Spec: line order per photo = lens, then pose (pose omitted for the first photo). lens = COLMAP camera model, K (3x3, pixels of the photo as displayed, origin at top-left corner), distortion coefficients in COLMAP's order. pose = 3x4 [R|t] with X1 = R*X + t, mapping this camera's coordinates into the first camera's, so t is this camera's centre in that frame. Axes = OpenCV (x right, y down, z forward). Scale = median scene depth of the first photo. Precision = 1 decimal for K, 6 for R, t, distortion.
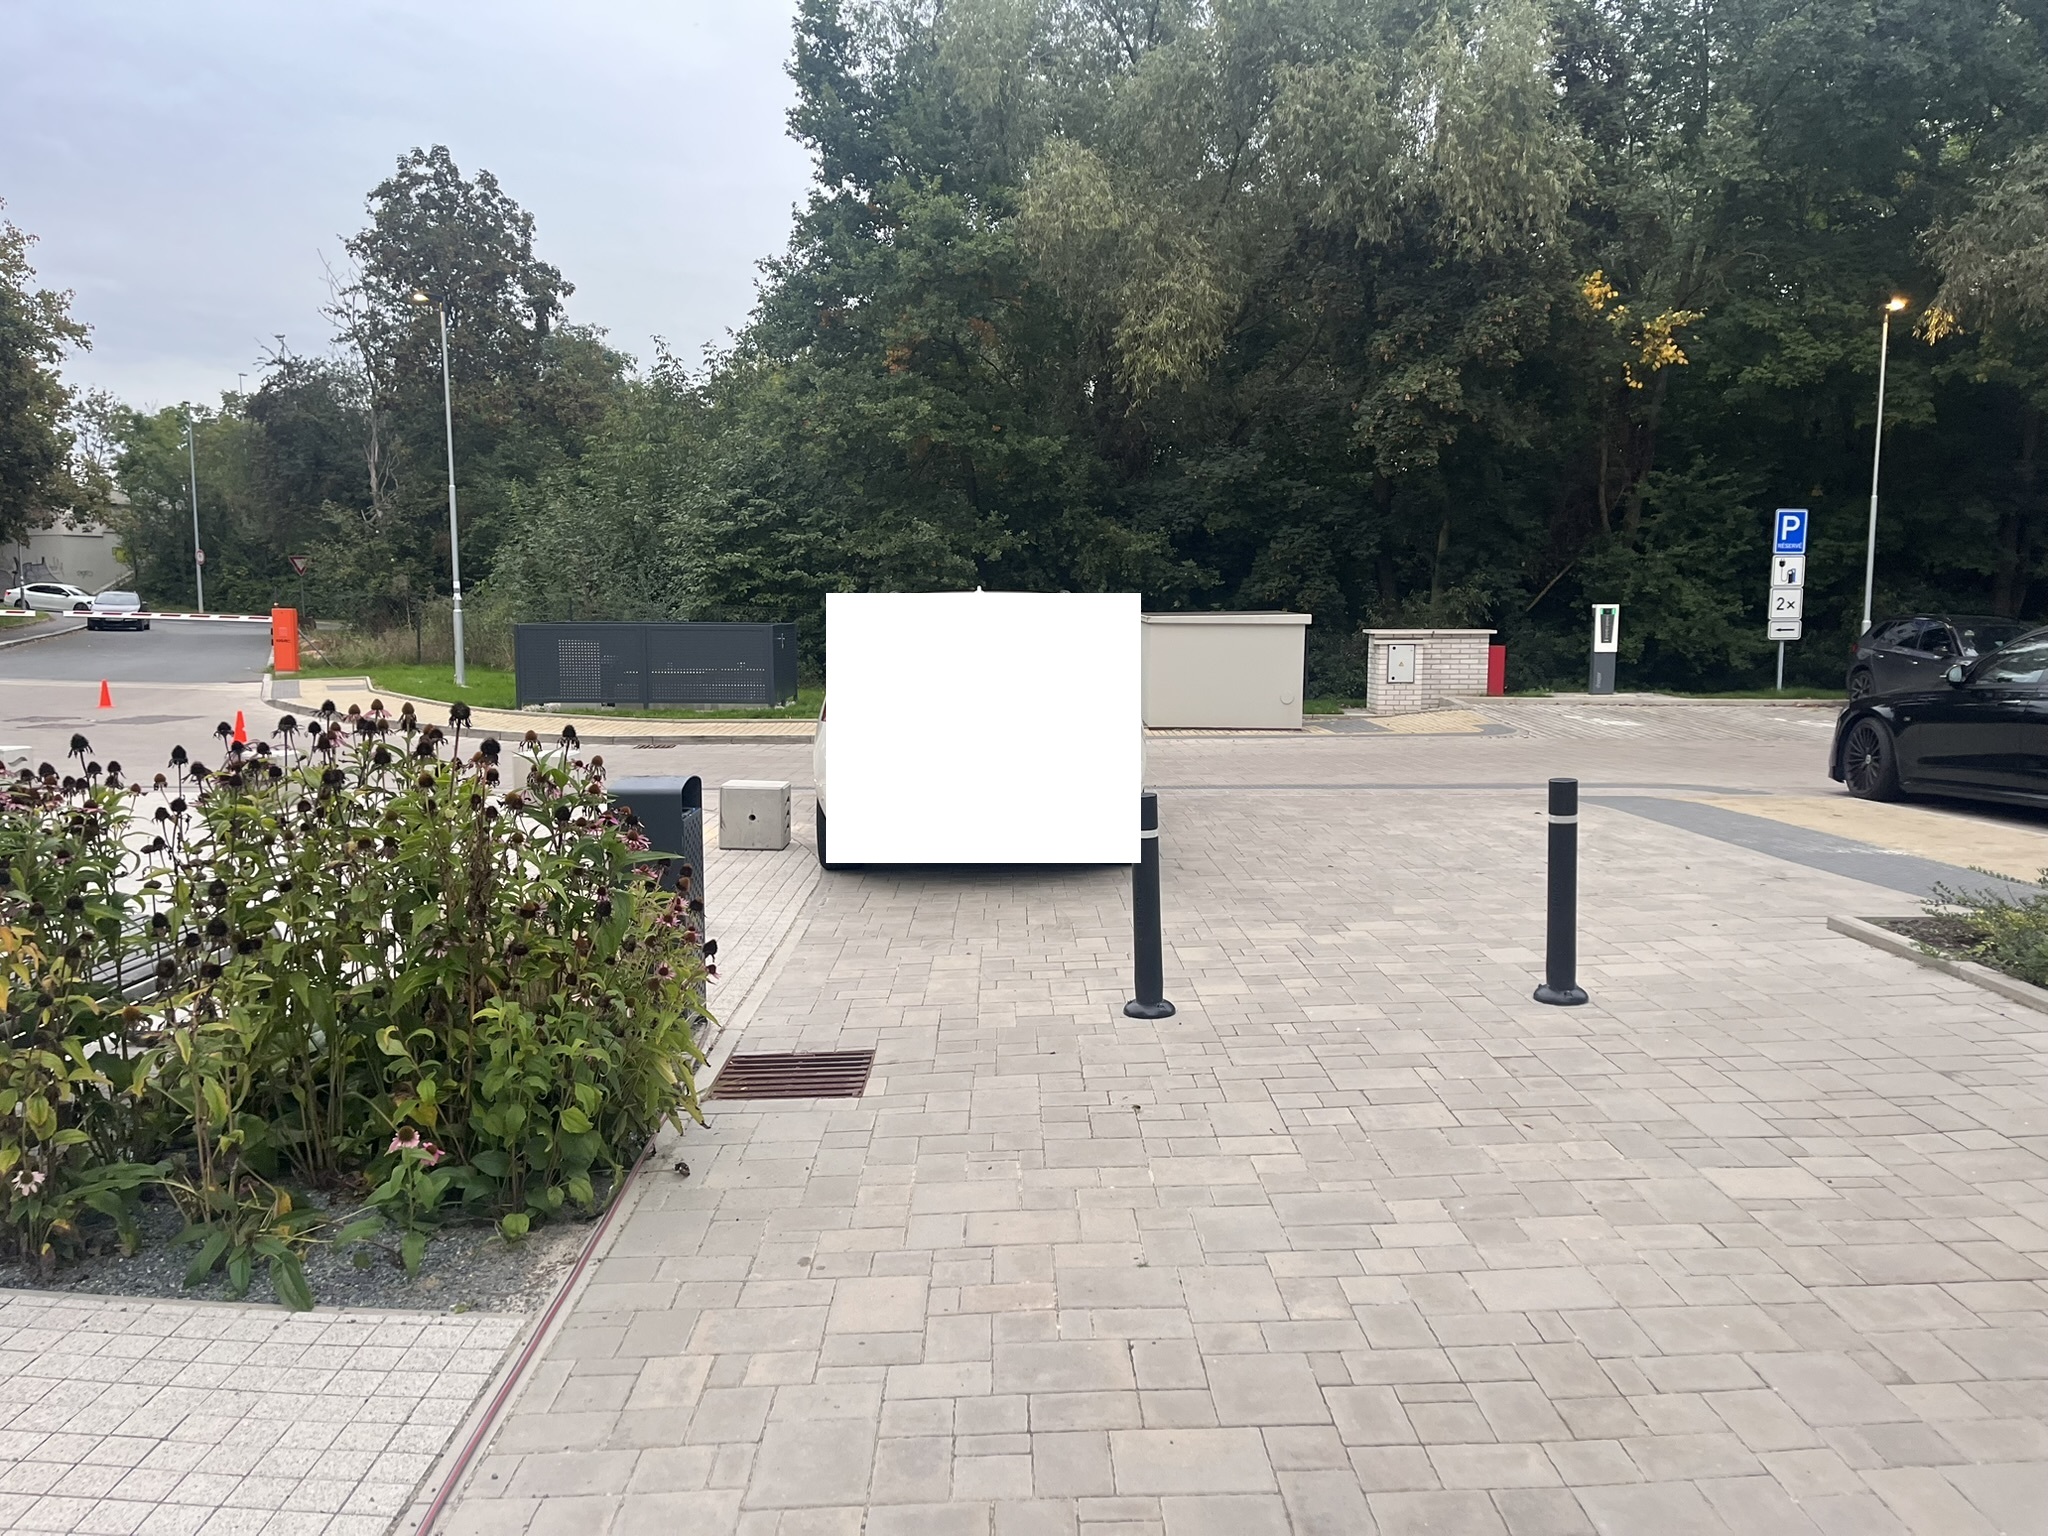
lens RADIAL K [[1559.1, 0, 1033.5], [0, 1559.1, 771.8], [0, 0, 1]] dist [0.053606, -0.000669]
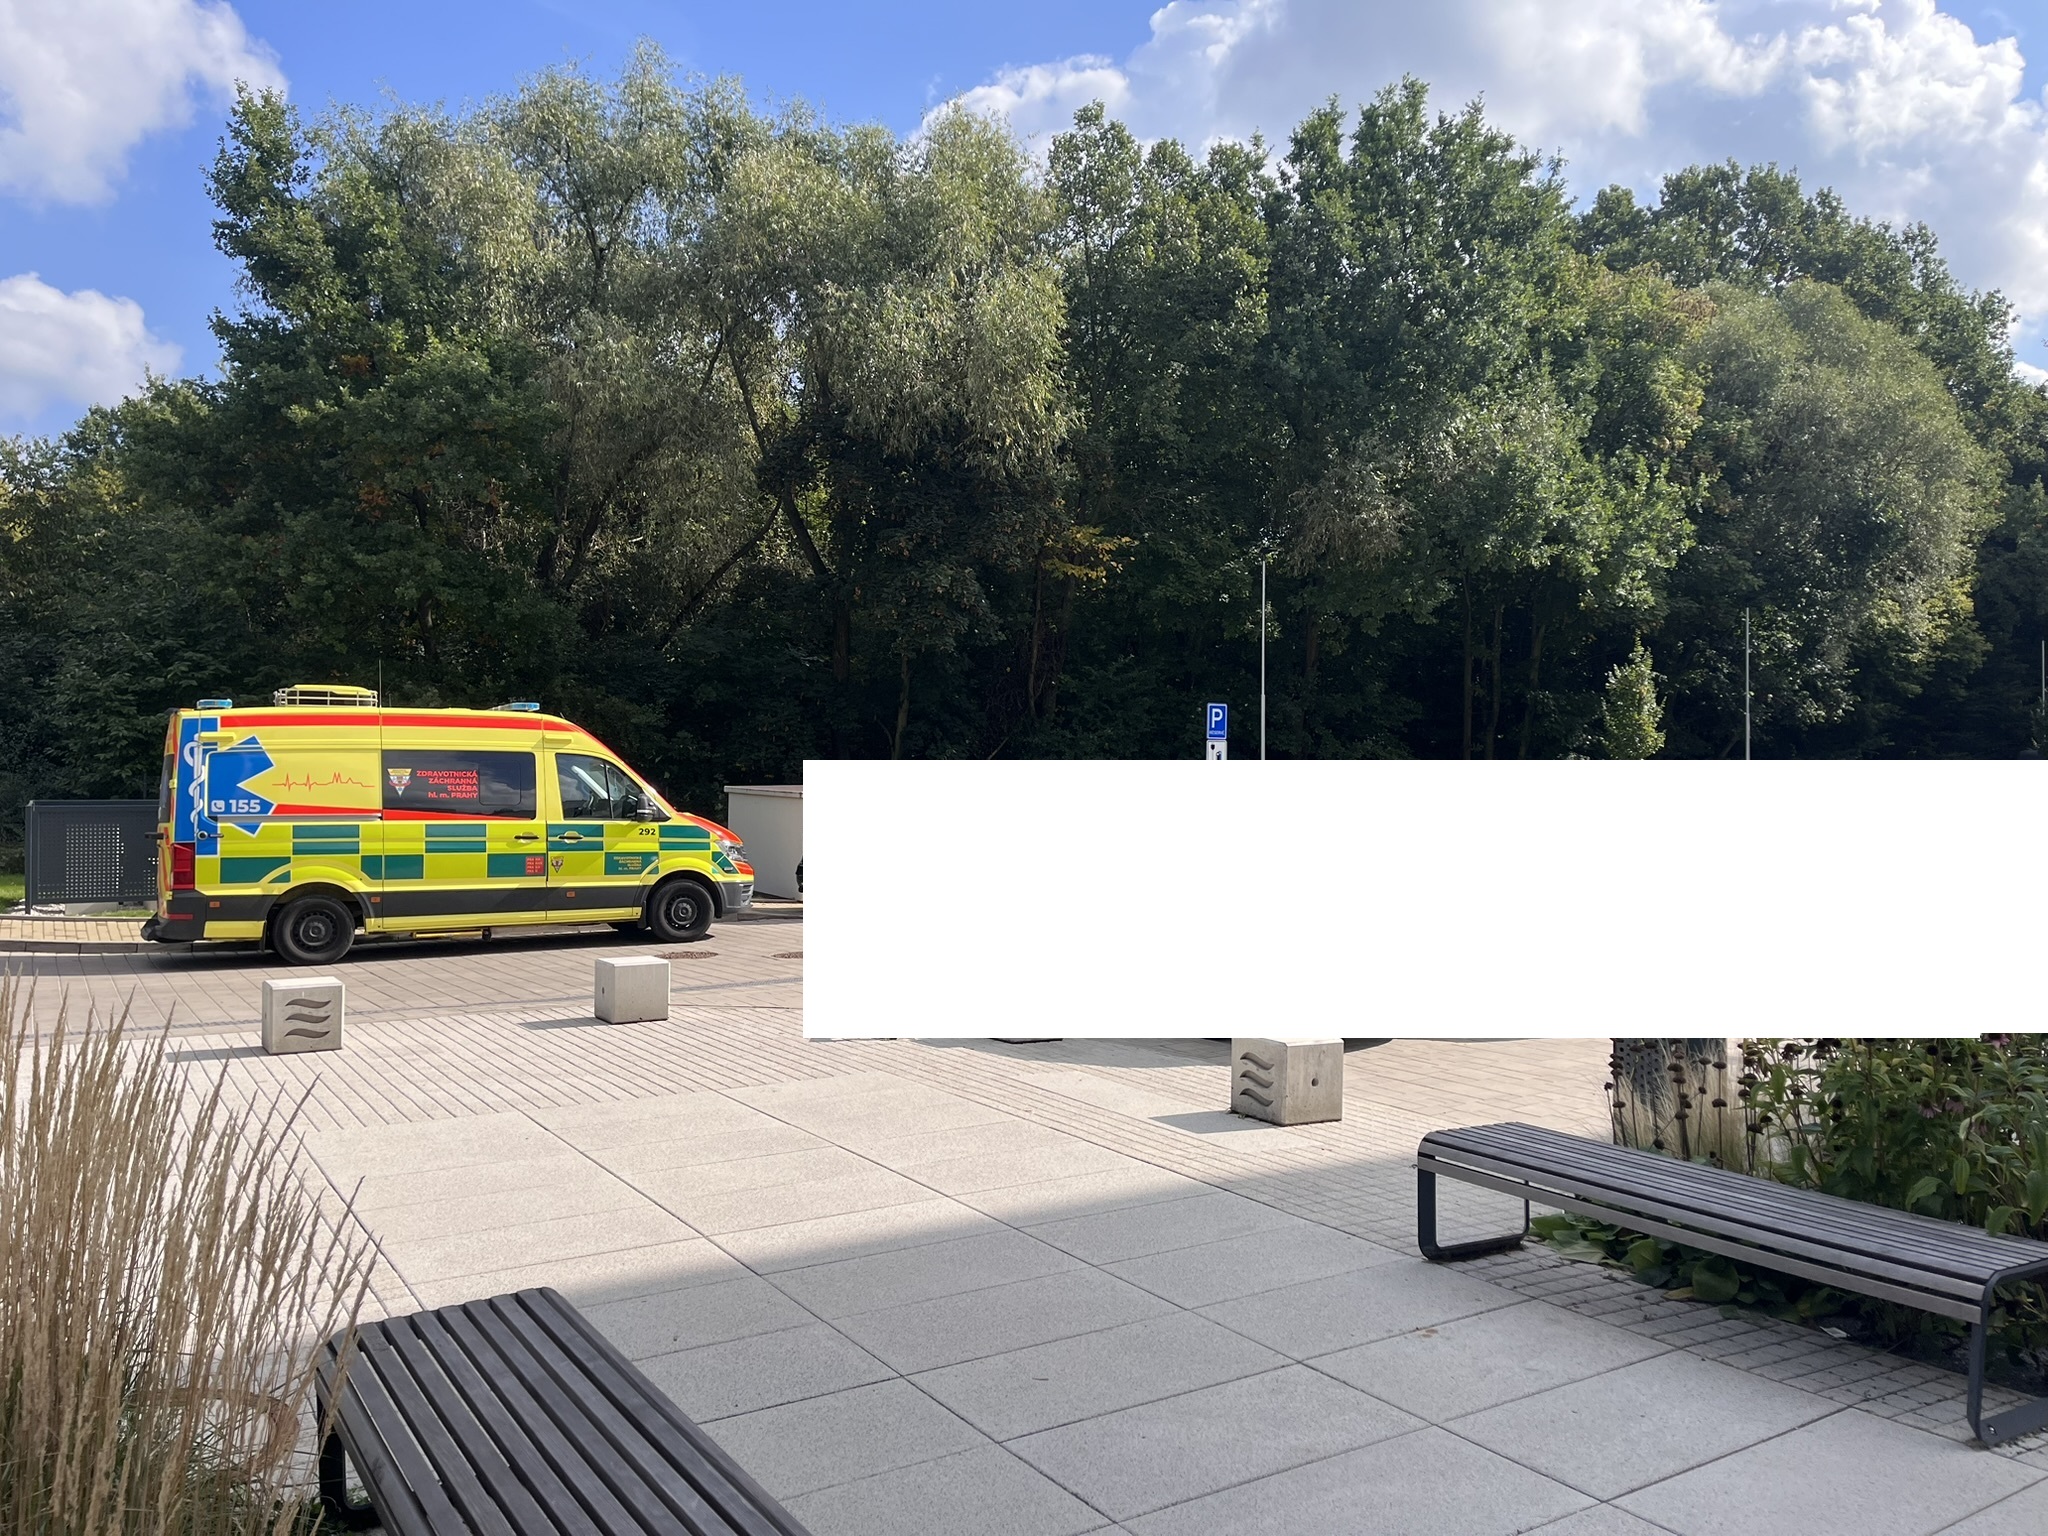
lens RADIAL K [[1559.1, 0, 1023.1], [0, 1559.1, 765.7], [0, 0, 1]] dist [0.053606, -0.000669]
pose [[0.859133, 0.006157, 0.511715, -0.244712], [0.049213, 0.994299, -0.094589, -0.009418], [-0.509381, 0.106447, 0.853932, 0.042295]]
